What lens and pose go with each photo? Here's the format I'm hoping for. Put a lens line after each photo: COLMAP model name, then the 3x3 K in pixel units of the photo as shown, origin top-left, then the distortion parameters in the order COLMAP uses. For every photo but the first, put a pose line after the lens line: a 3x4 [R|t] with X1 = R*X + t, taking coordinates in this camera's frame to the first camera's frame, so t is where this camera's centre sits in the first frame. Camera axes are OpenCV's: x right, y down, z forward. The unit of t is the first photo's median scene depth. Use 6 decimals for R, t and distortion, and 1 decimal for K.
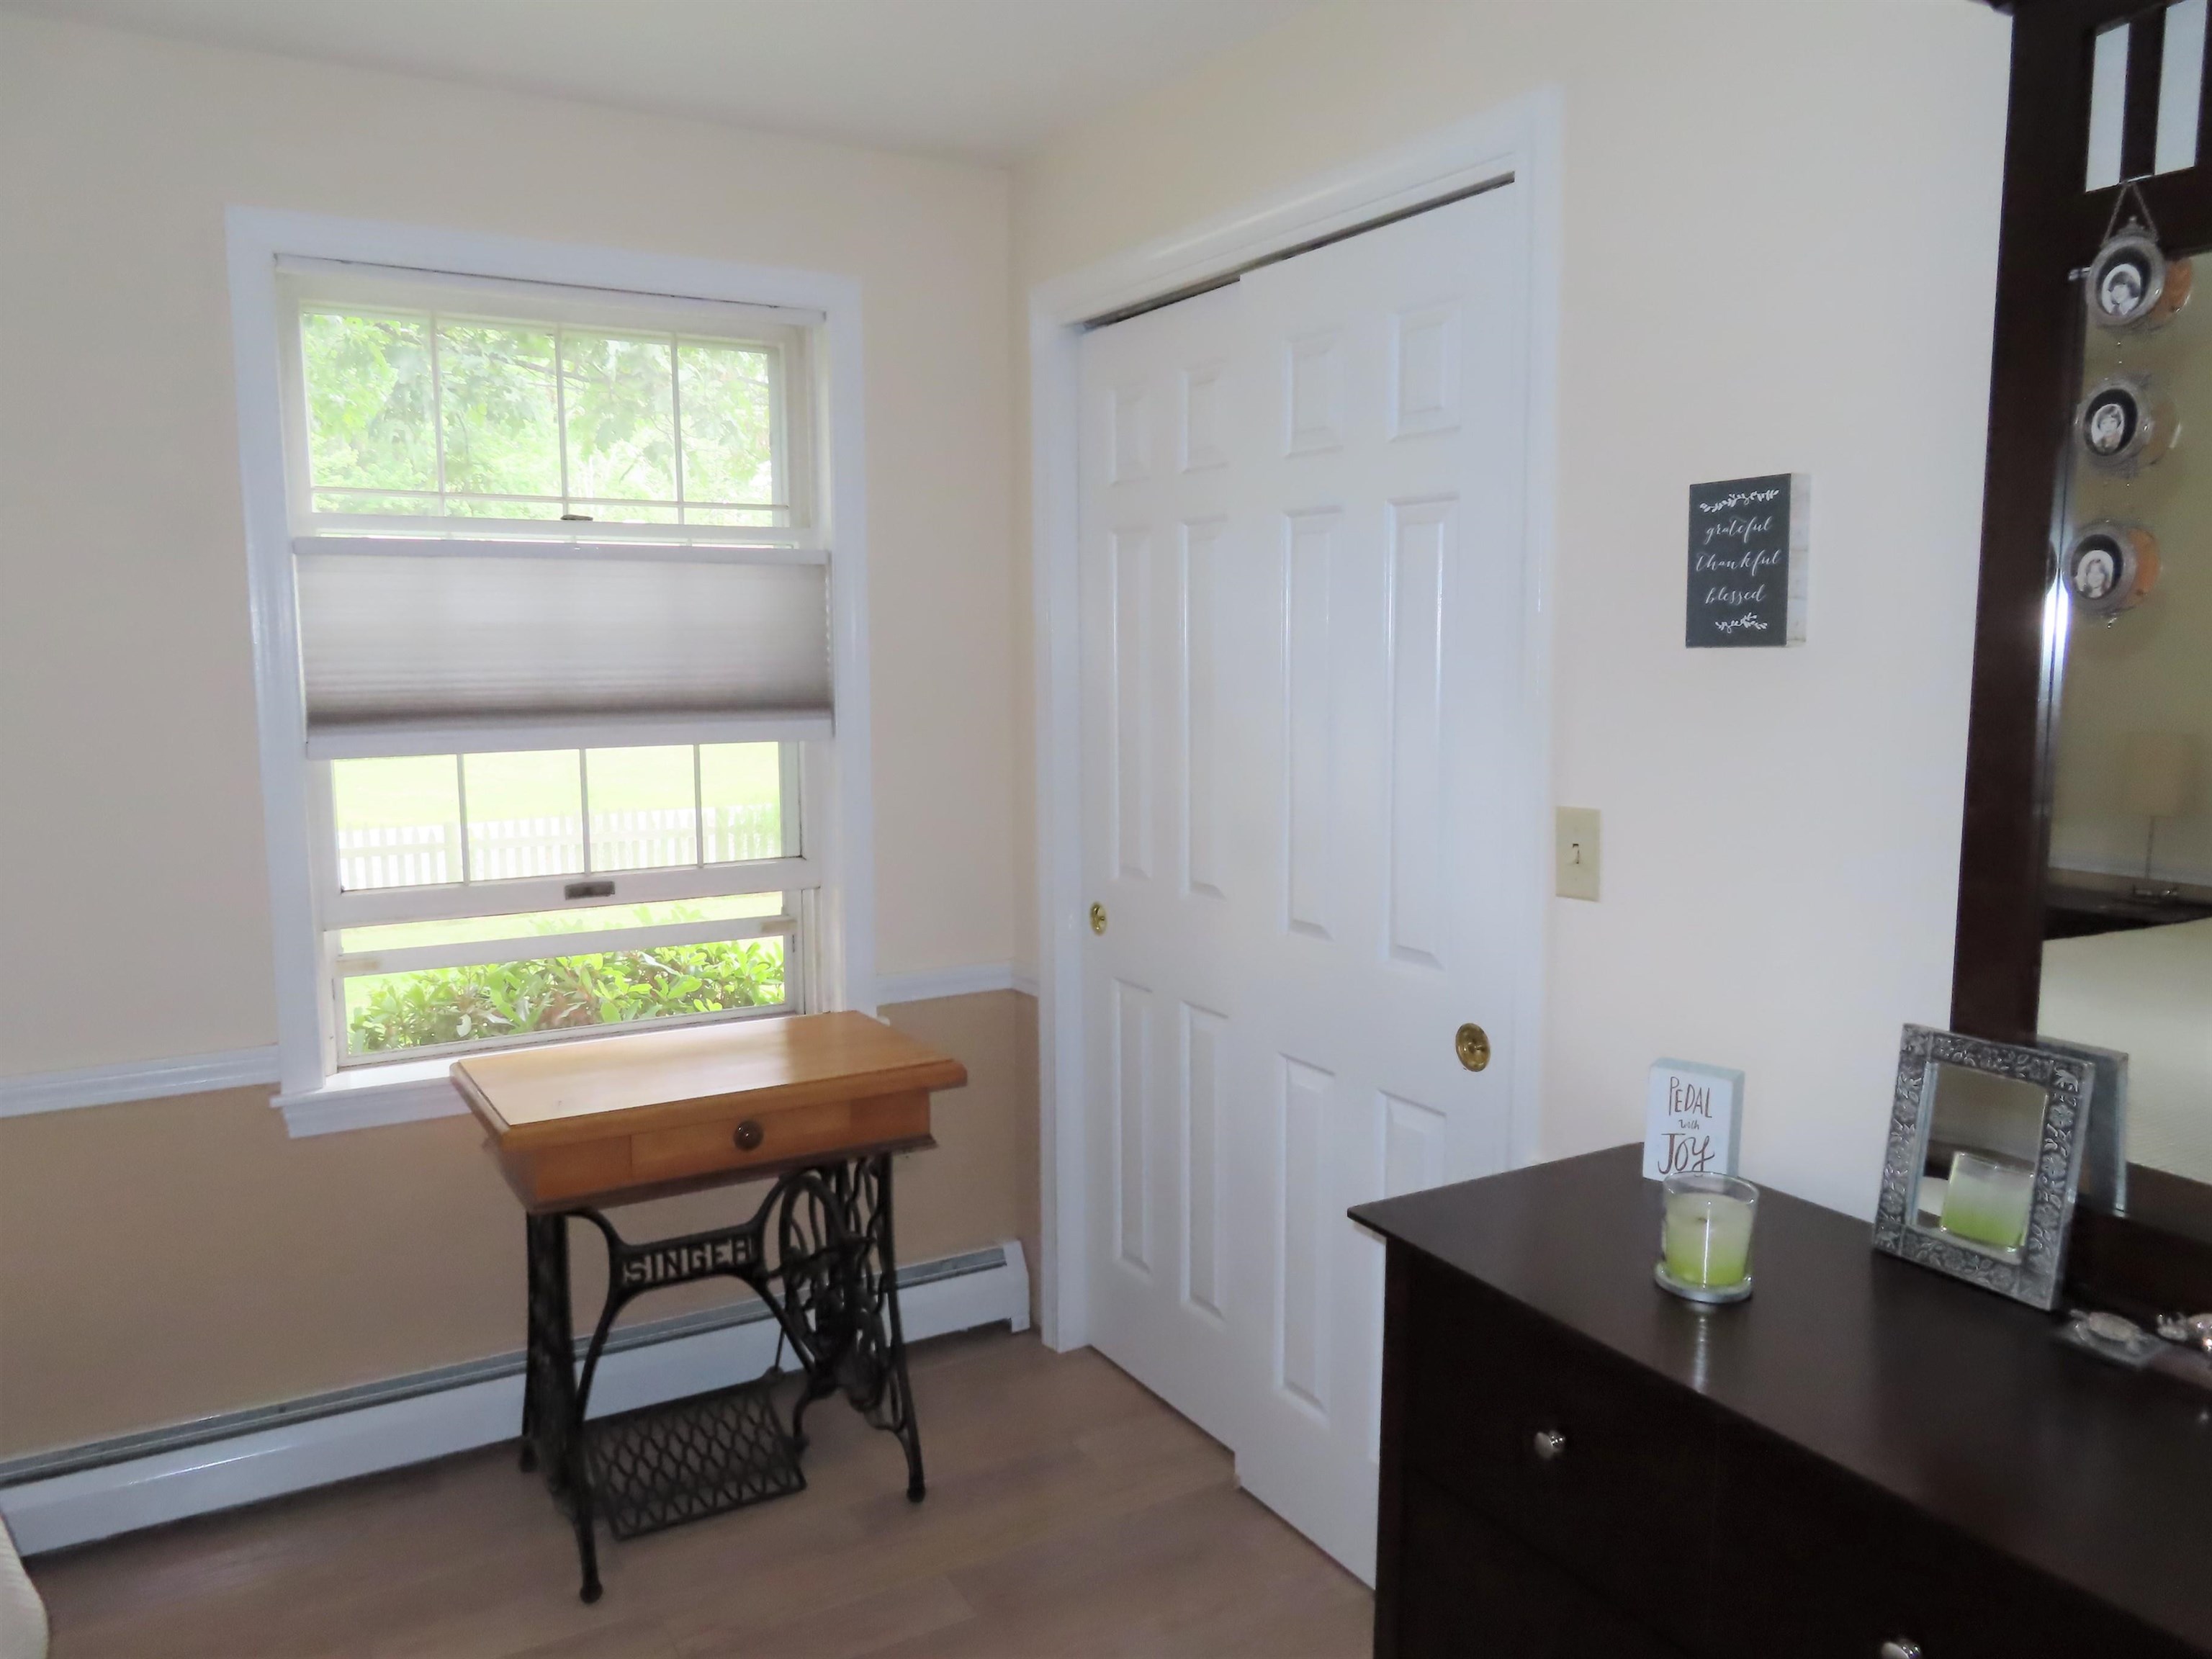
lens RADIAL K [[1593.5, 0, 1102.8], [0, 1593.5, 838.3], [0, 0, 1]] dist [-0.000359, 0.000646]
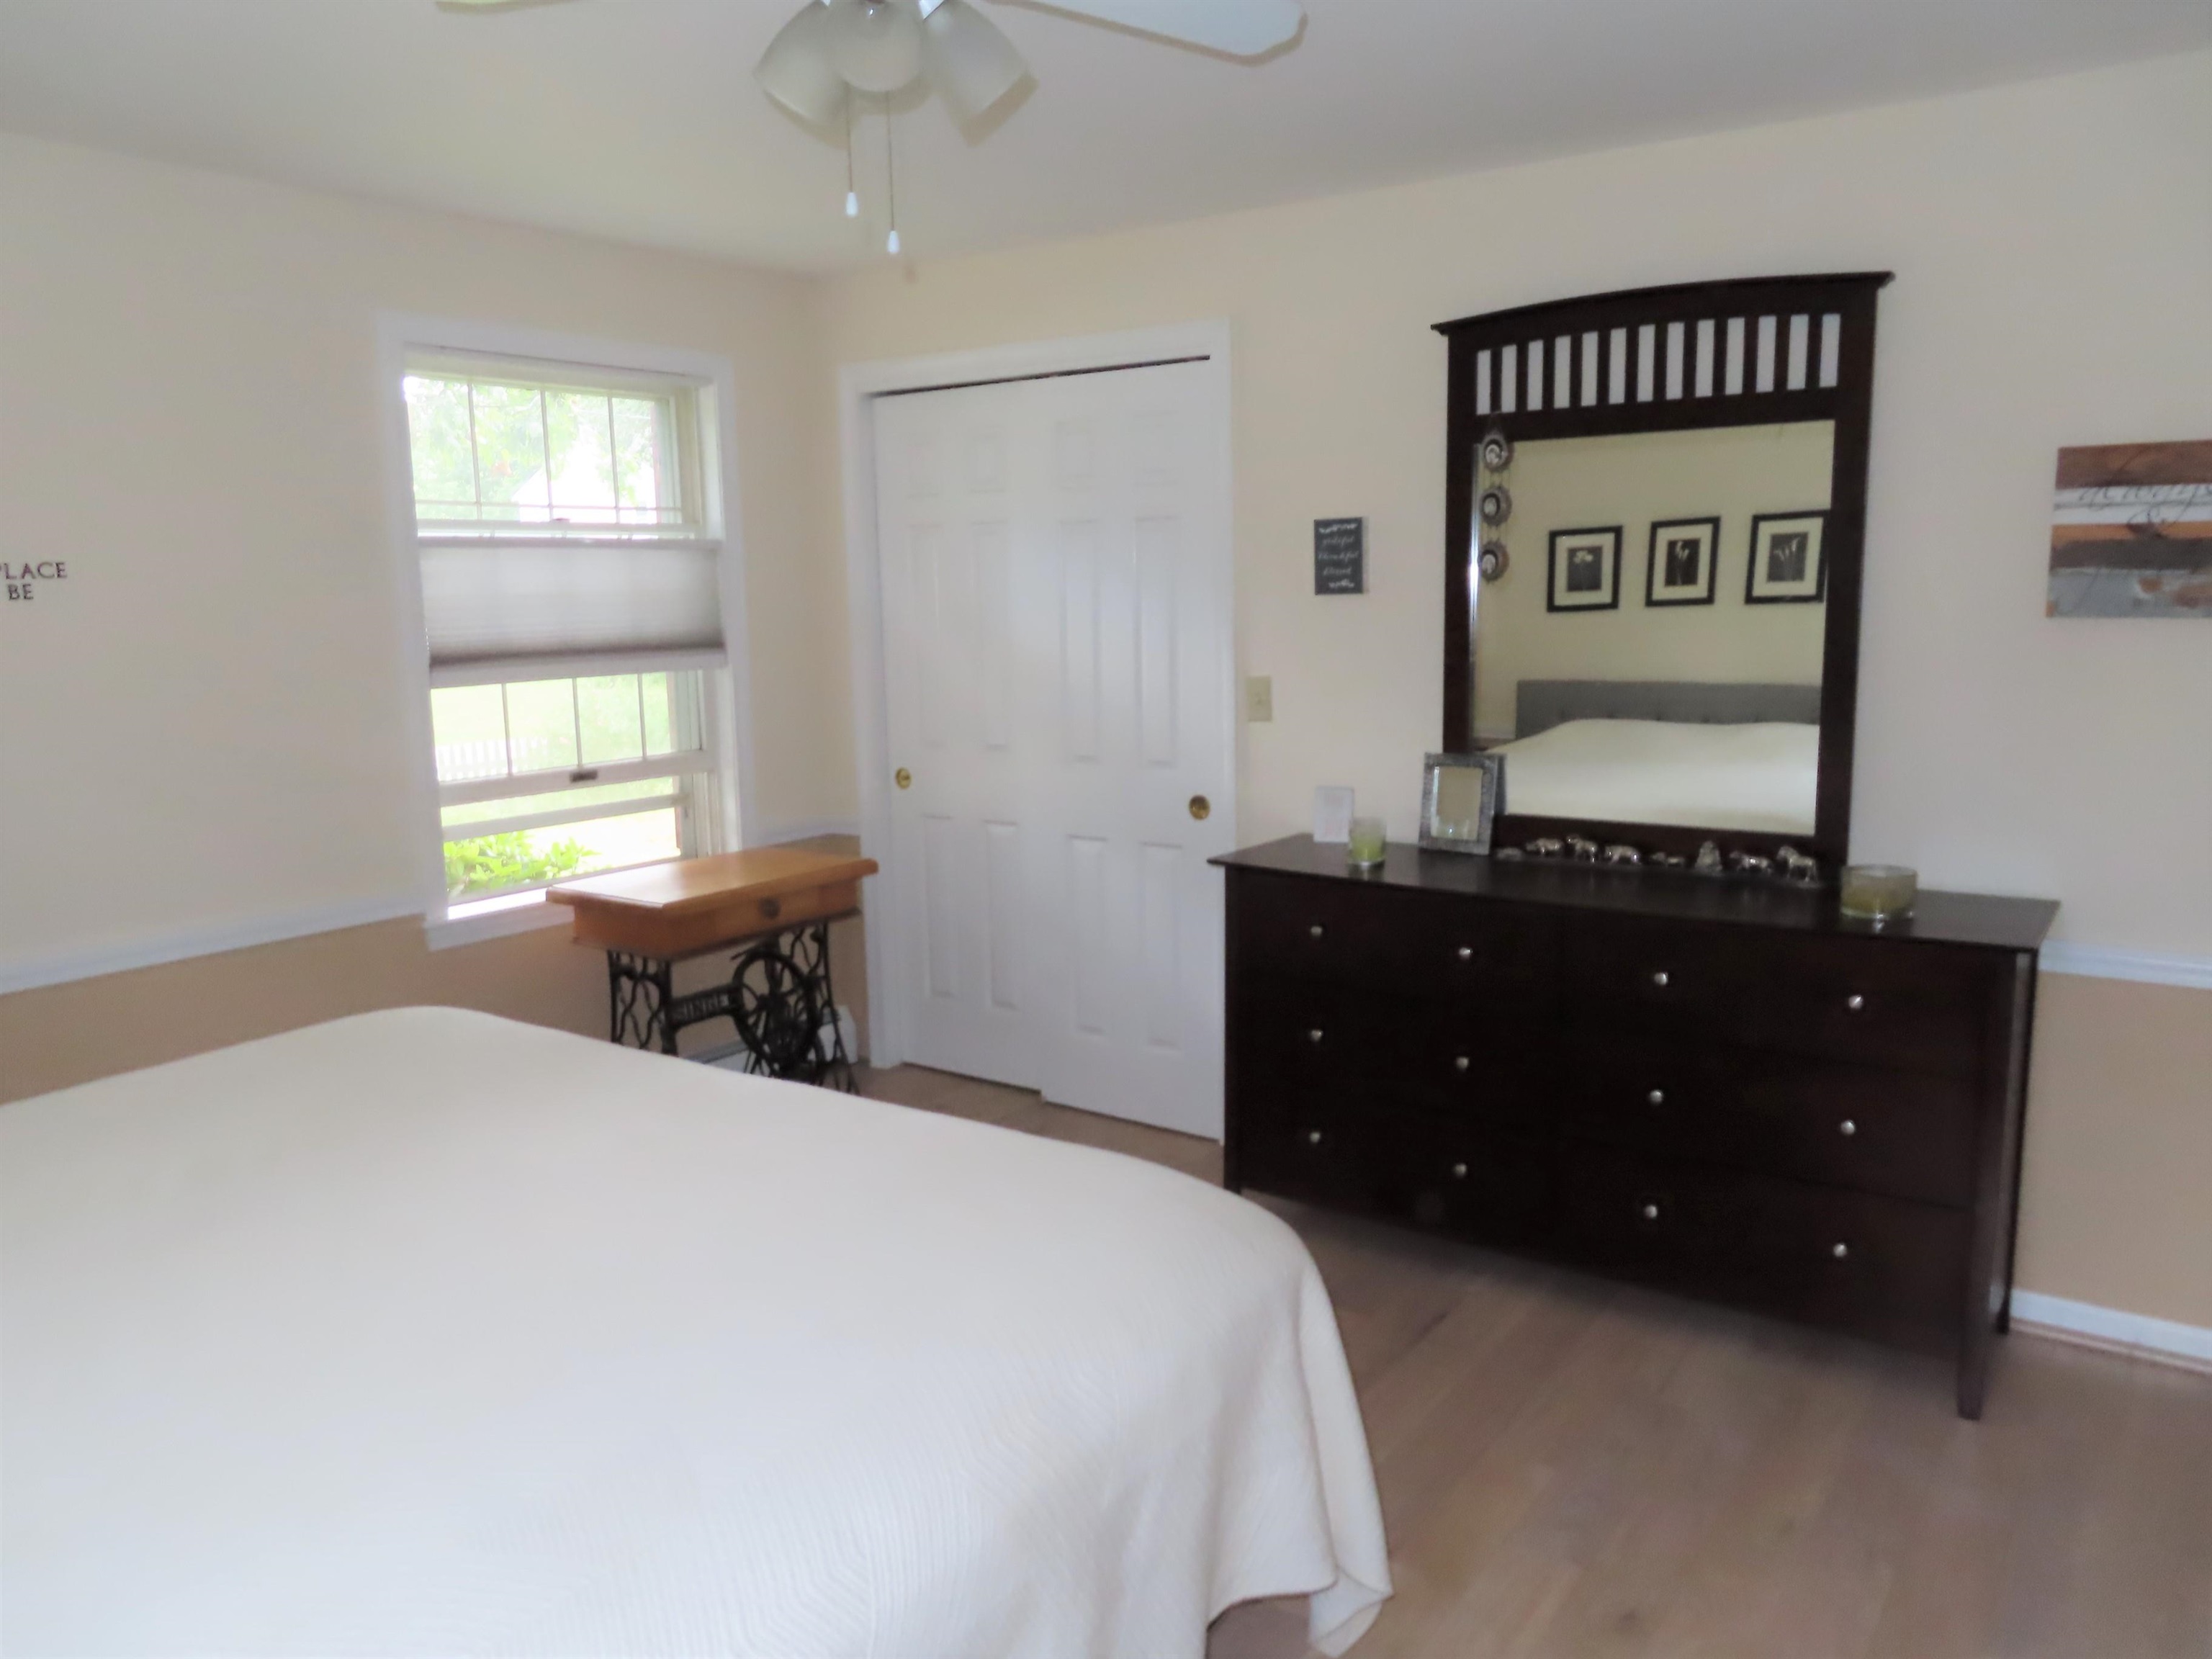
lens RADIAL K [[1593.5, 0, 1102.8], [0, 1593.5, 838.3], [0, 0, 1]] dist [-0.000359, 0.000646]
pose [[0.913723, -0.079391, 0.398506, -0.522214], [0.067378, 0.996753, 0.044086, 0.062431], [-0.400712, -0.013432, 0.916105, -0.576850]]
